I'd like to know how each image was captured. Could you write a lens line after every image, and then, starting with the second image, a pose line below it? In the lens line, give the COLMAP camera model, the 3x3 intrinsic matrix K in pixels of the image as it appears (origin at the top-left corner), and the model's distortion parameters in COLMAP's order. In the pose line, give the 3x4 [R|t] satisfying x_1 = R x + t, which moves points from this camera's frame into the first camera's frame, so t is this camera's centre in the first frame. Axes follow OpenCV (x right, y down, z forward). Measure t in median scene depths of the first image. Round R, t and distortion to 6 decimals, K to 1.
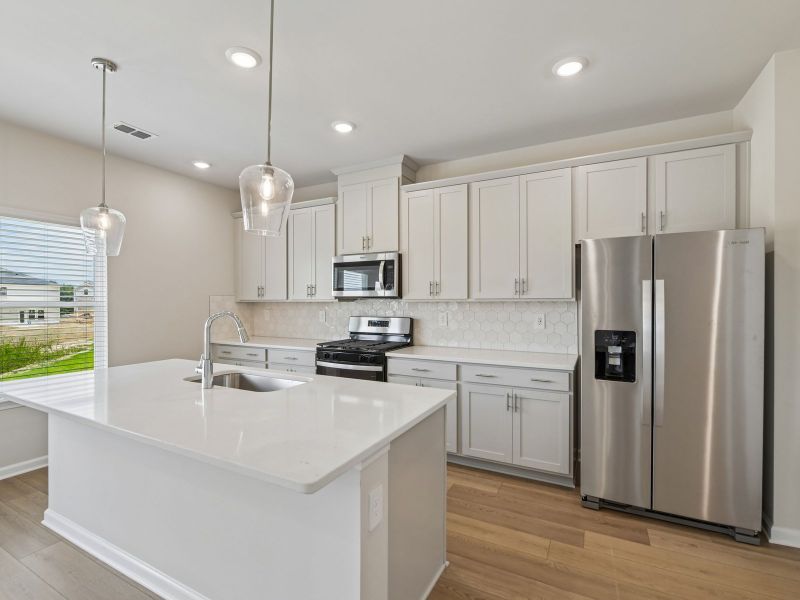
lens RADIAL K [[374.1, 0, 395.2], [0, 374.1, 305.1], [0, 0, 1]] dist [-0.005726, -0.001583]
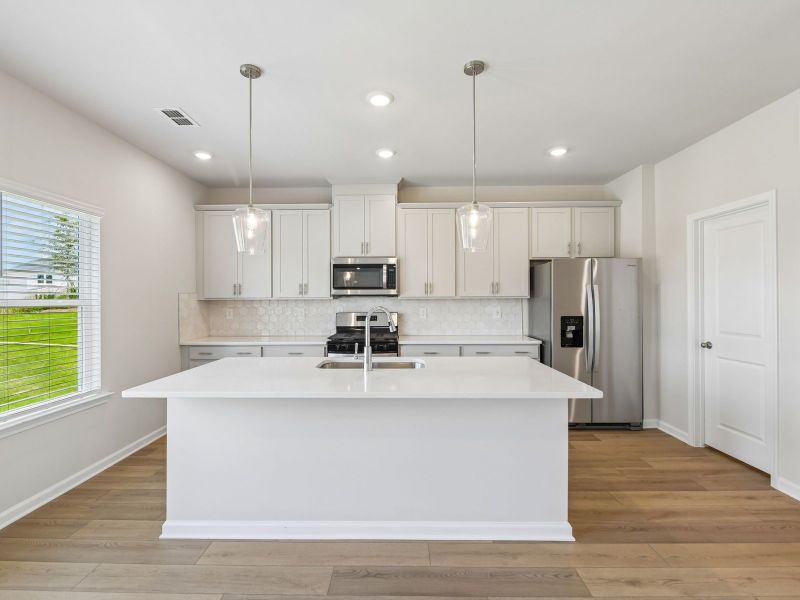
lens RADIAL K [[374.1, 0, 394.6], [0, 374.1, 300.1], [0, 0, 1]] dist [-0.005726, -0.001583]
pose [[0.893060, -0.003566, 0.449923, -0.547294], [0.007664, 0.999944, -0.007287, 0.002935], [-0.449872, 0.009955, 0.893037, -0.065192]]
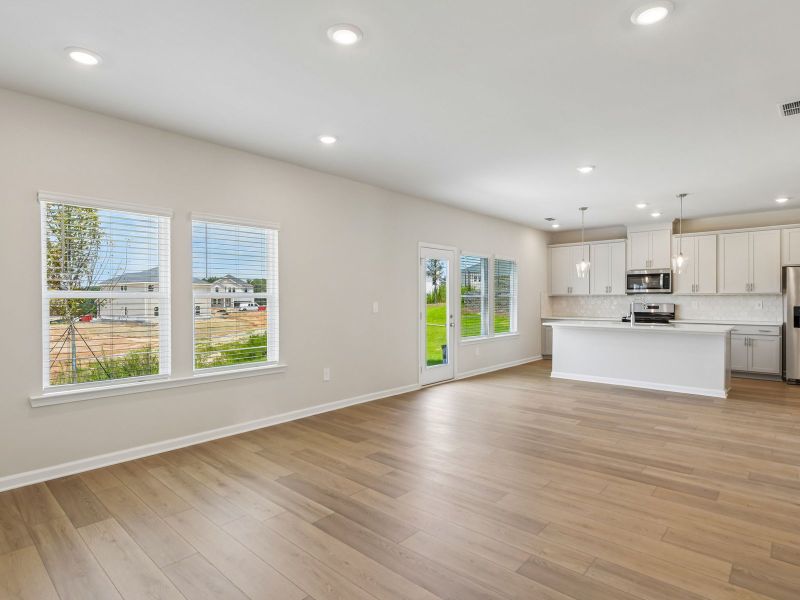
lens RADIAL K [[437.5, 0, 391.5], [0, 437.5, 300.9], [0, 0, 1]] dist [-0.020095, 0.007349]
pose [[0.964330, 0.000667, -0.264703, -0.794875], [-0.001078, 0.999998, -0.001408, 0.025782], [0.264702, 0.001643, 0.964329, -1.539590]]
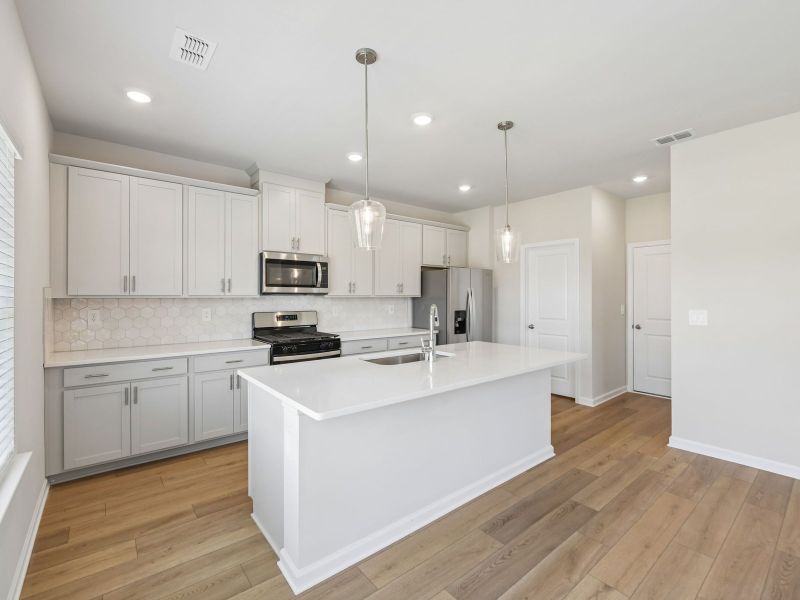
lens RADIAL K [[361.4, 0, 392.1], [0, 361.4, 297.0], [0, 0, 1]] dist [-0.003905, 0.000946]
pose [[0.406447, 0.001347, 0.913674, -0.993384], [0.008999, 0.999945, -0.005478, -0.002273], [-0.913630, 0.010449, 0.406412, 0.338211]]
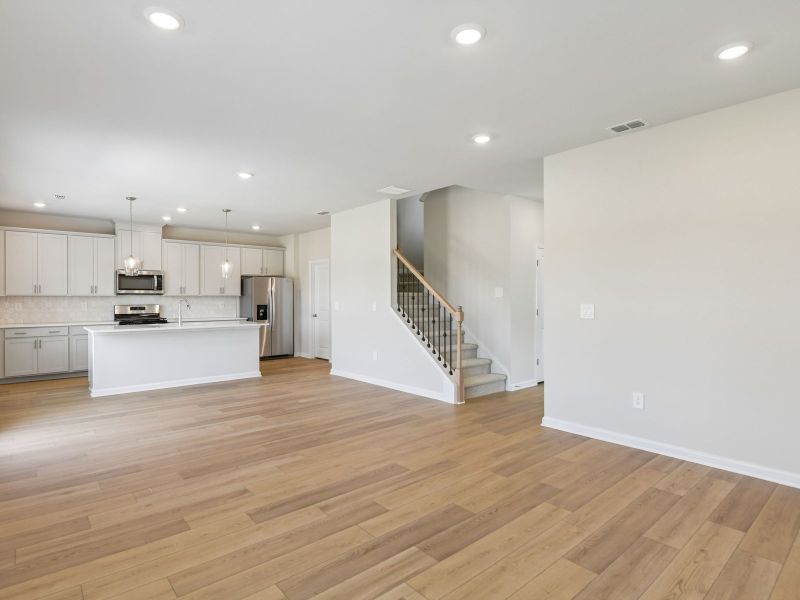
lens RADIAL K [[437.5, 0, 401.2], [0, 437.5, 298.2], [0, 0, 1]] dist [-0.020095, 0.007349]
pose [[0.366391, -0.000793, 0.930461, -1.715018], [0.011092, 0.999932, -0.003515, 0.023956], [-0.930395, 0.011609, 0.366375, -1.051266]]
